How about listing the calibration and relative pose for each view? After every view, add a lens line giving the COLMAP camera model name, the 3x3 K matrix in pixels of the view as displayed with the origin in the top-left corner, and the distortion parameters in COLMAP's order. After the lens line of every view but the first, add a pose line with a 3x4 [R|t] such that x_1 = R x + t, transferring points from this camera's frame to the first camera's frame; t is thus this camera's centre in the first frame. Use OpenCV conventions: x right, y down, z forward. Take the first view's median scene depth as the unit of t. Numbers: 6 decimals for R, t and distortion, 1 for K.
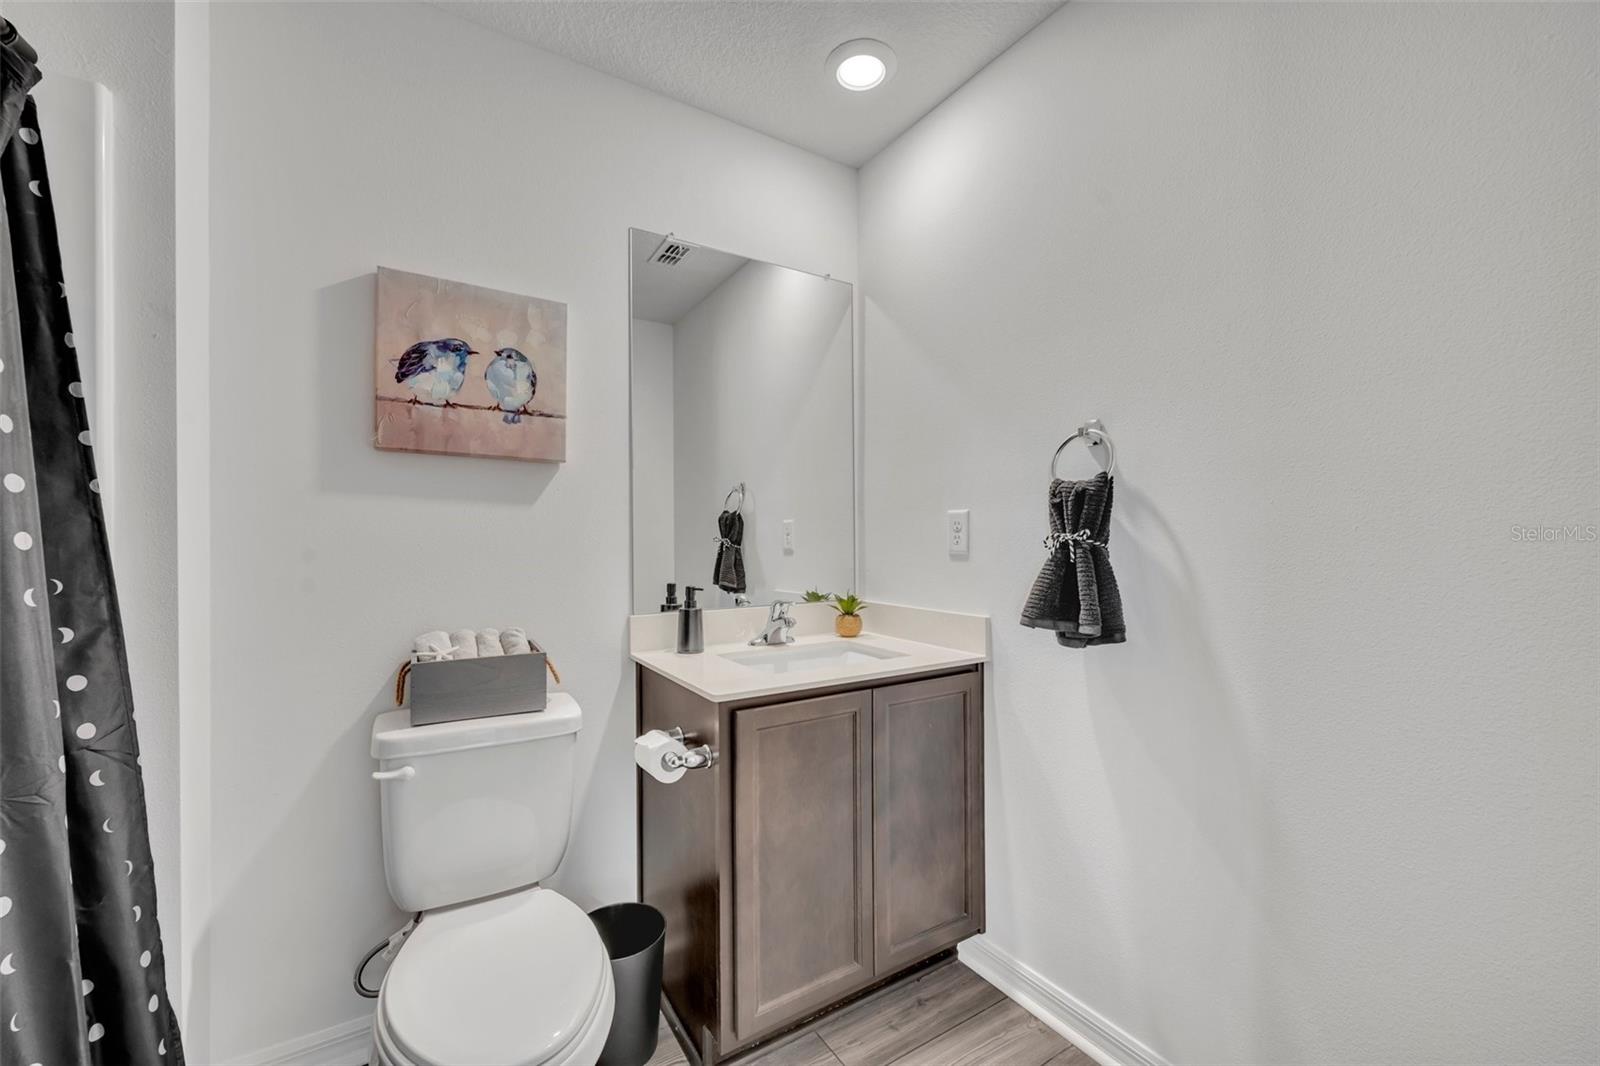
lens RADIAL K [[639.2, 0, 785.2], [0, 639.2, 535.9], [0, 0, 1]] dist [-0.001616, -0.000972]
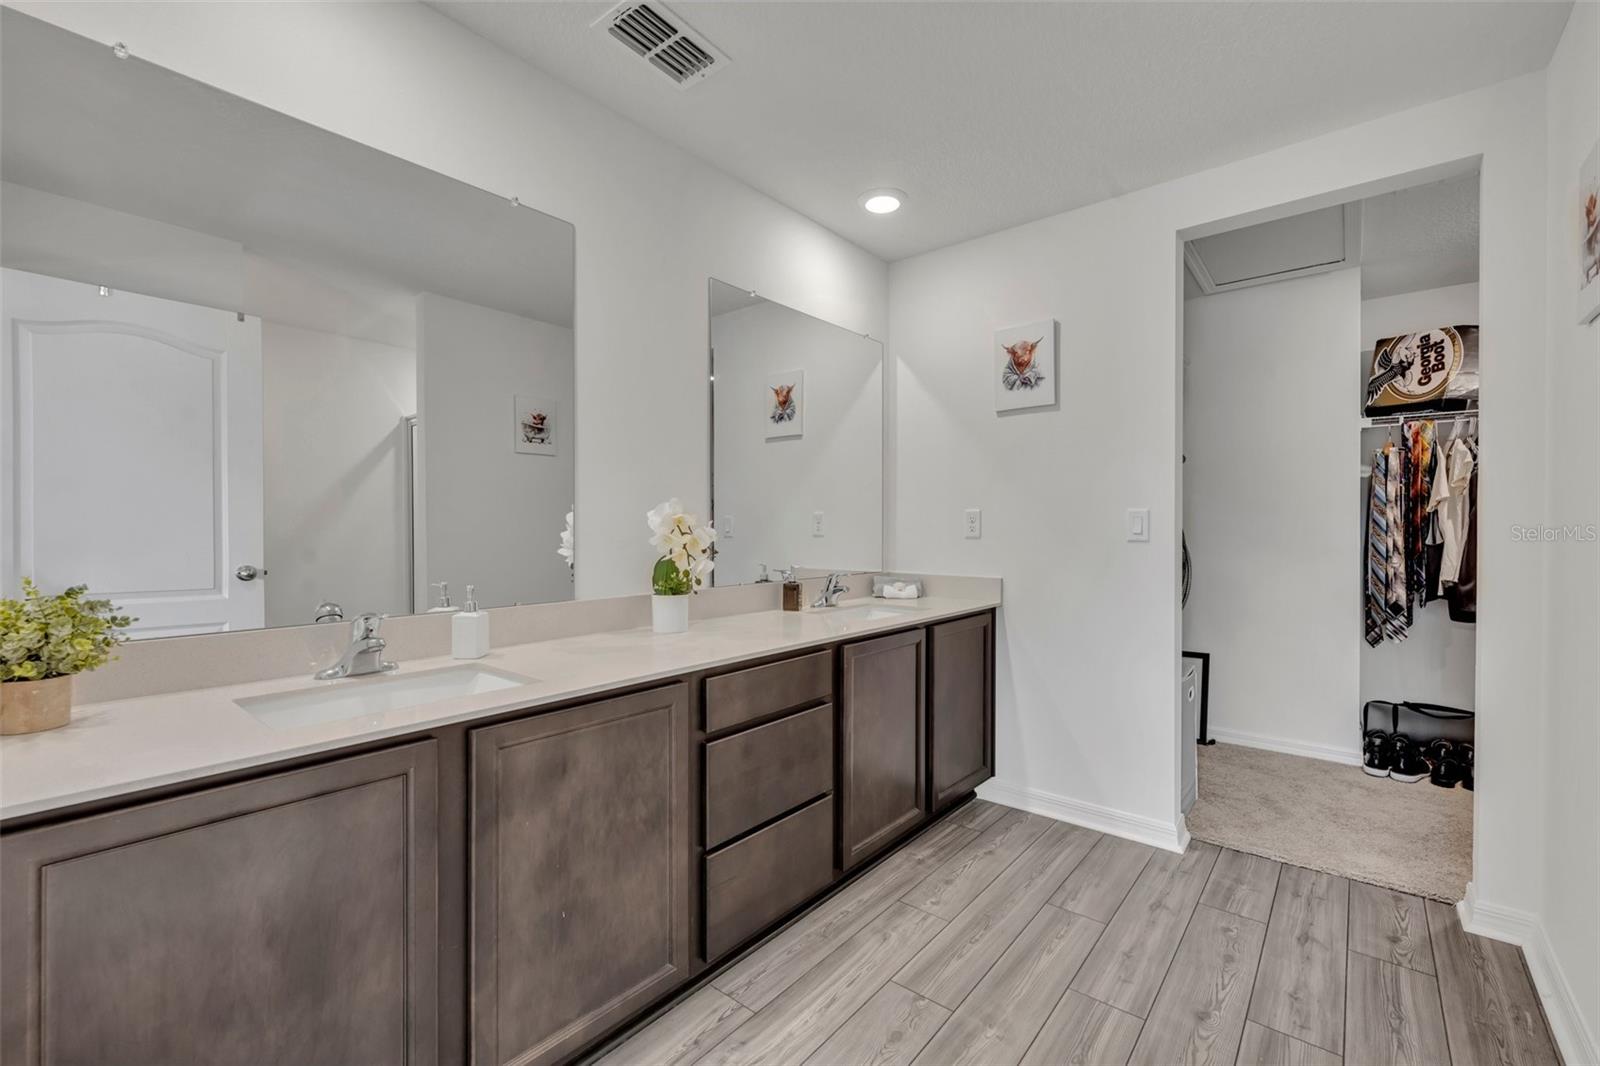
lens RADIAL K [[639.2, 0, 814.5], [0, 639.2, 539.3], [0, 0, 1]] dist [-0.001616, -0.000972]
pose [[0.951072, -0.002235, 0.308962, -0.582238], [-0.002755, 0.999873, 0.015713, 0.008731], [-0.308958, -0.015796, 0.950945, -0.351056]]
